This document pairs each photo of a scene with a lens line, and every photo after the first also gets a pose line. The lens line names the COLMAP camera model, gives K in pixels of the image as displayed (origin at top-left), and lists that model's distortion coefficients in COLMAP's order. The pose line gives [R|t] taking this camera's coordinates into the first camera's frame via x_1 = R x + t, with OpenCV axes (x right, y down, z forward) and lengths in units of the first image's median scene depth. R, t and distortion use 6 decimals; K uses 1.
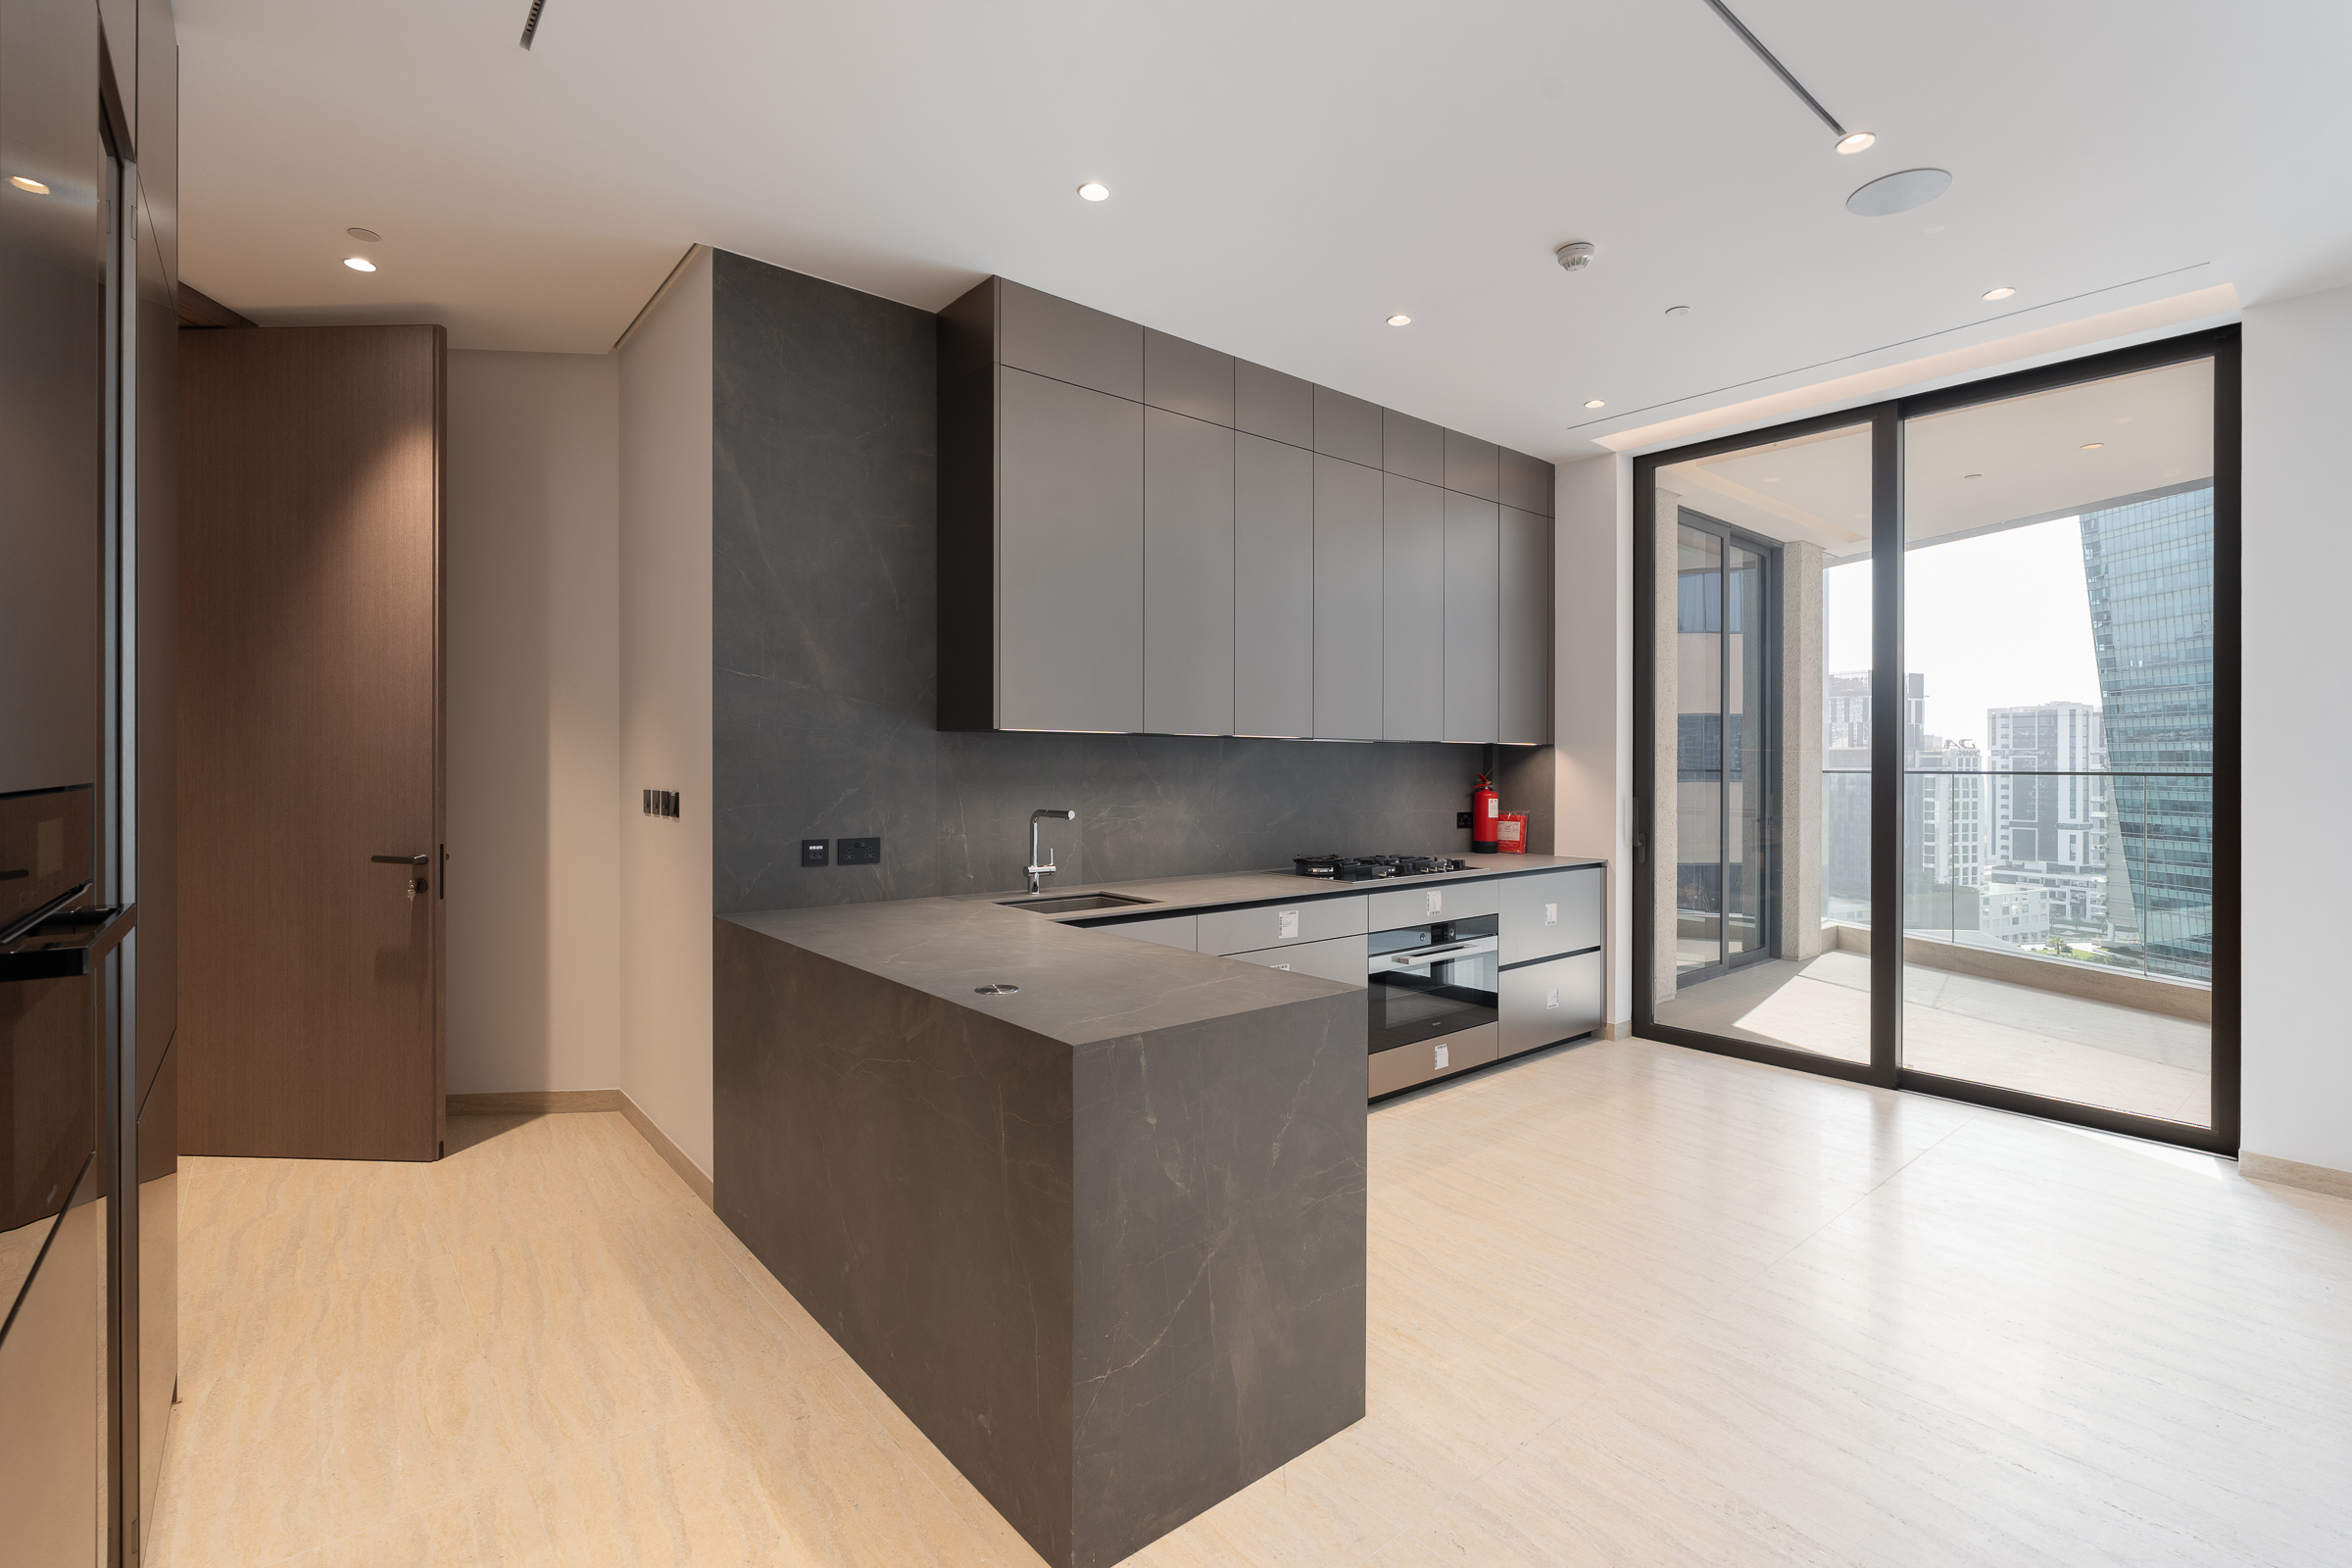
lens RADIAL K [[1077.6, 0, 1177.4], [0, 1077.6, 764.7], [0, 0, 1]] dist [-0.007945, 0.002016]
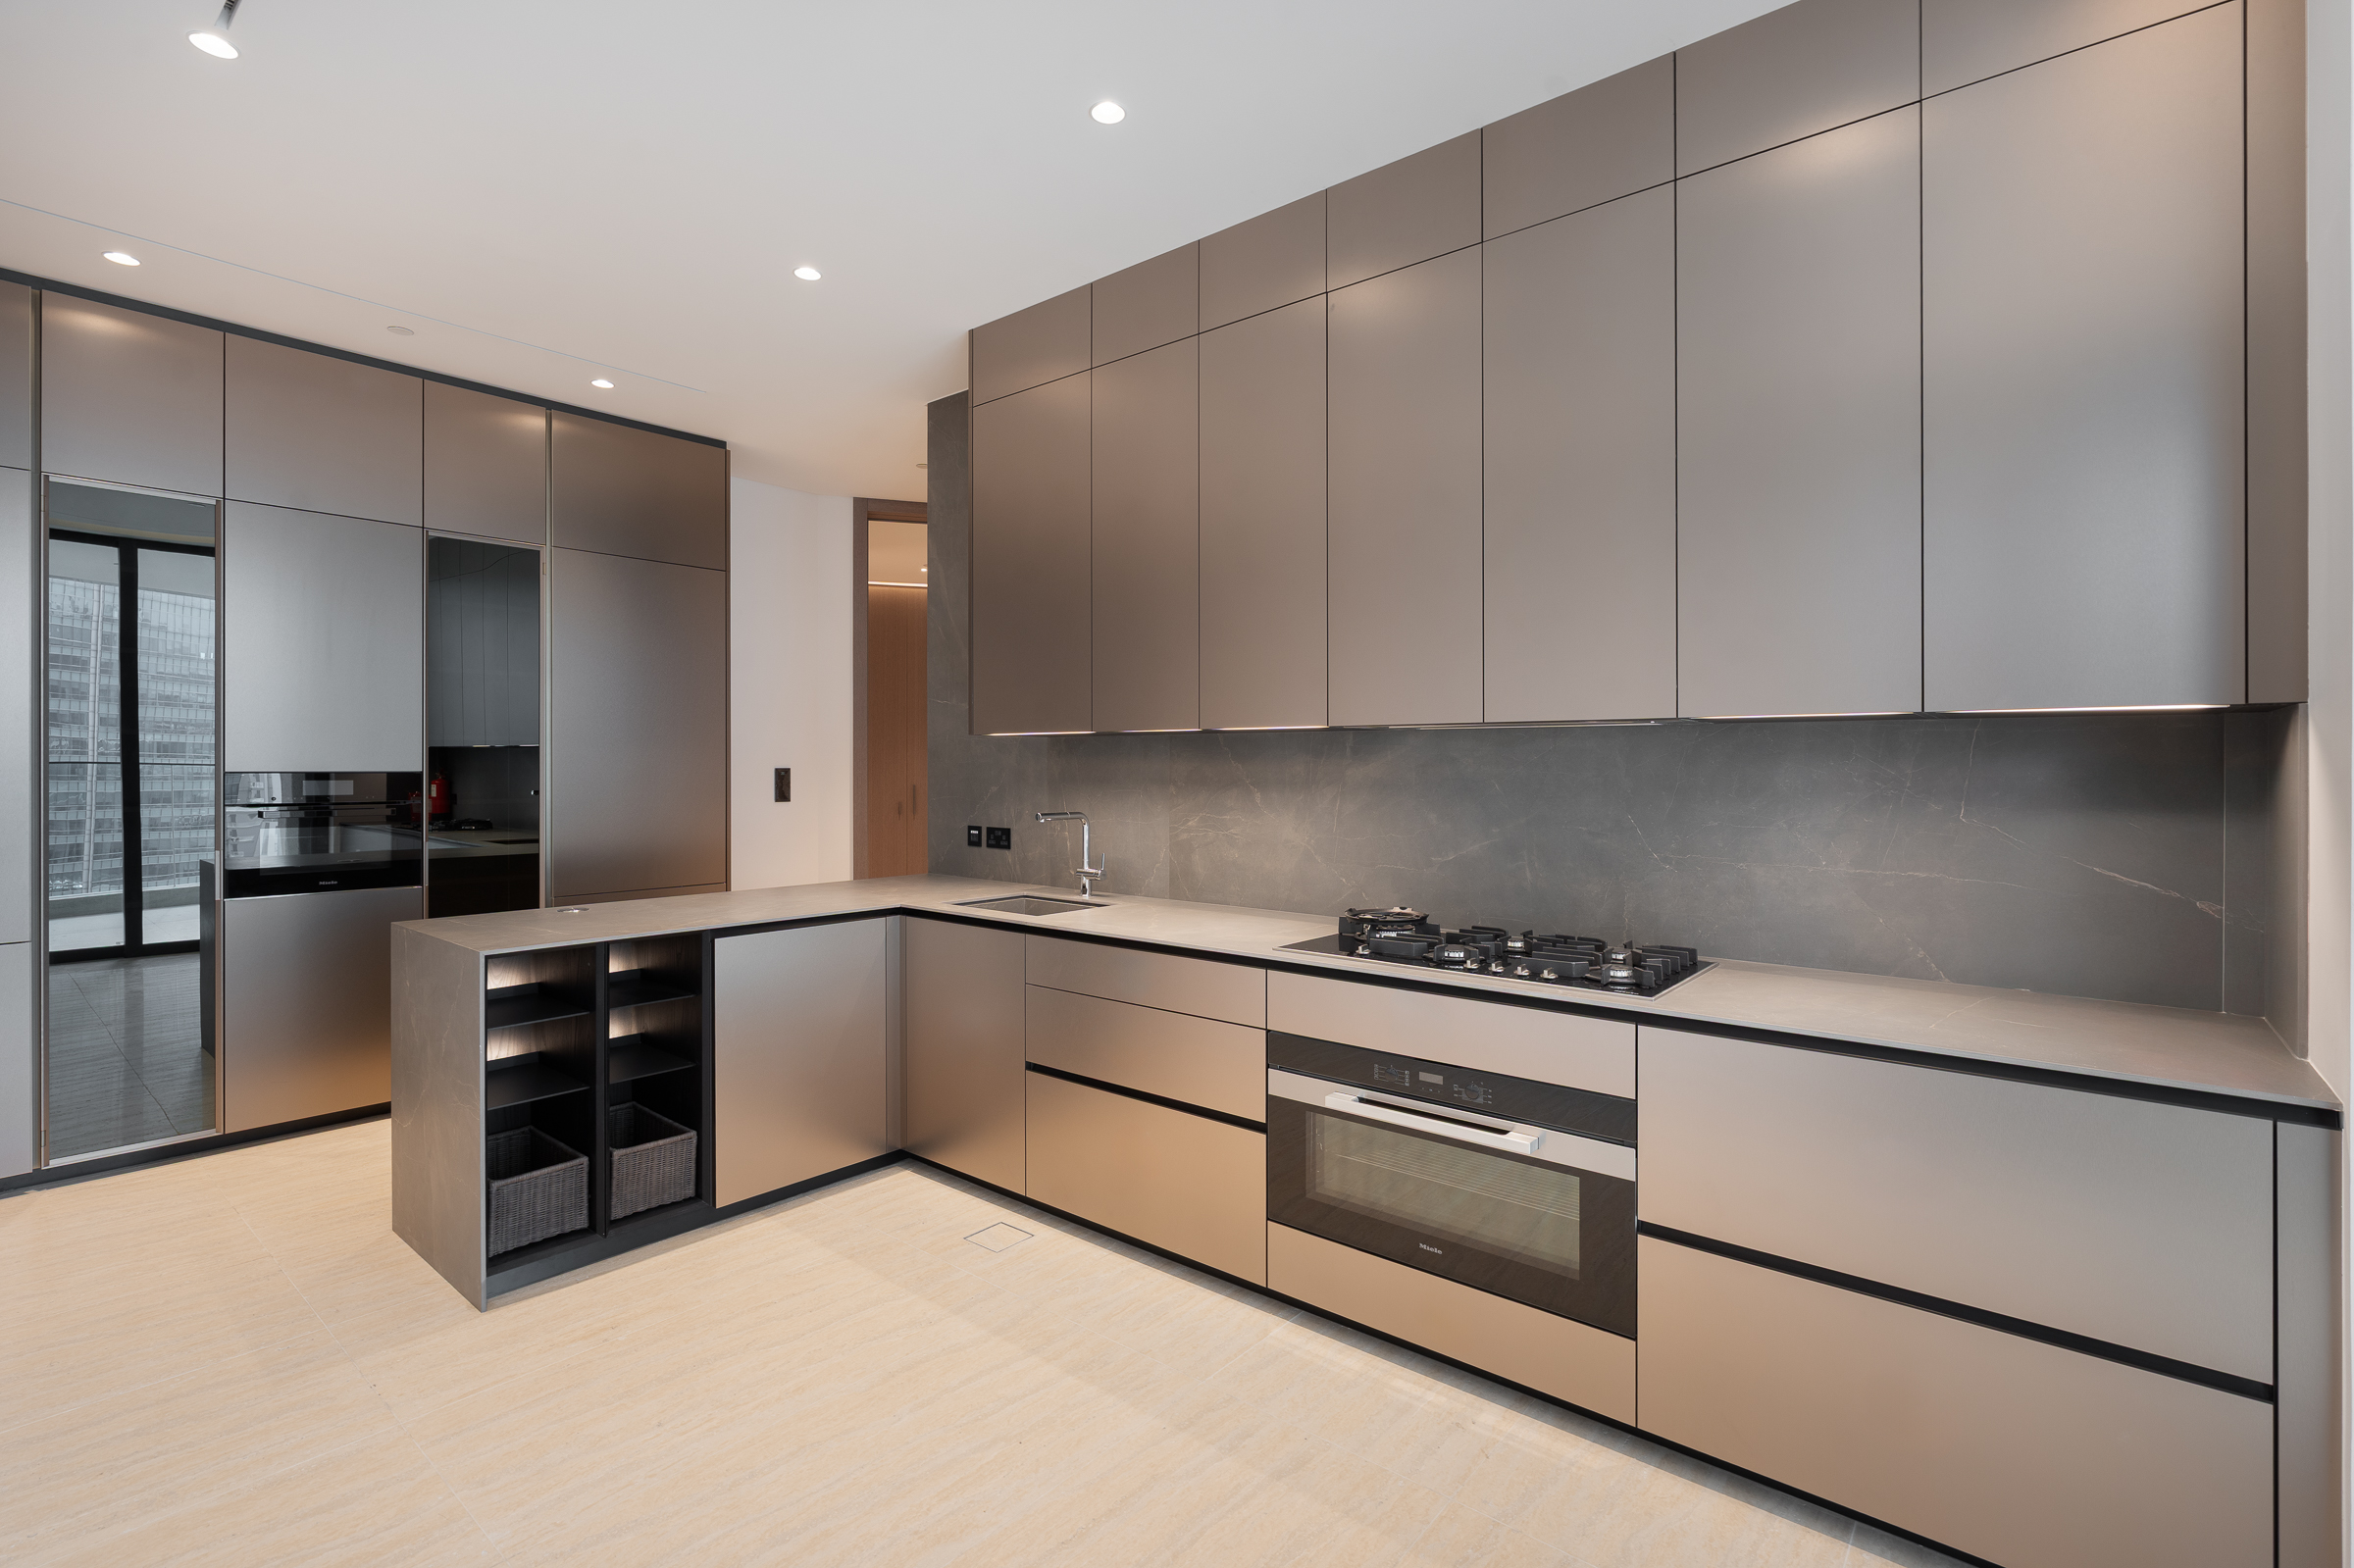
lens RADIAL K [[1078.4, 0, 1195.9], [0, 1078.4, 779.8], [0, 0, 1]] dist [-0.007945, 0.002016]
pose [[0.177895, 0.006111, -0.984030, 0.935719], [-0.004513, 0.999975, 0.005394, 0.006465], [0.984039, 0.003482, 0.177919, 0.991286]]
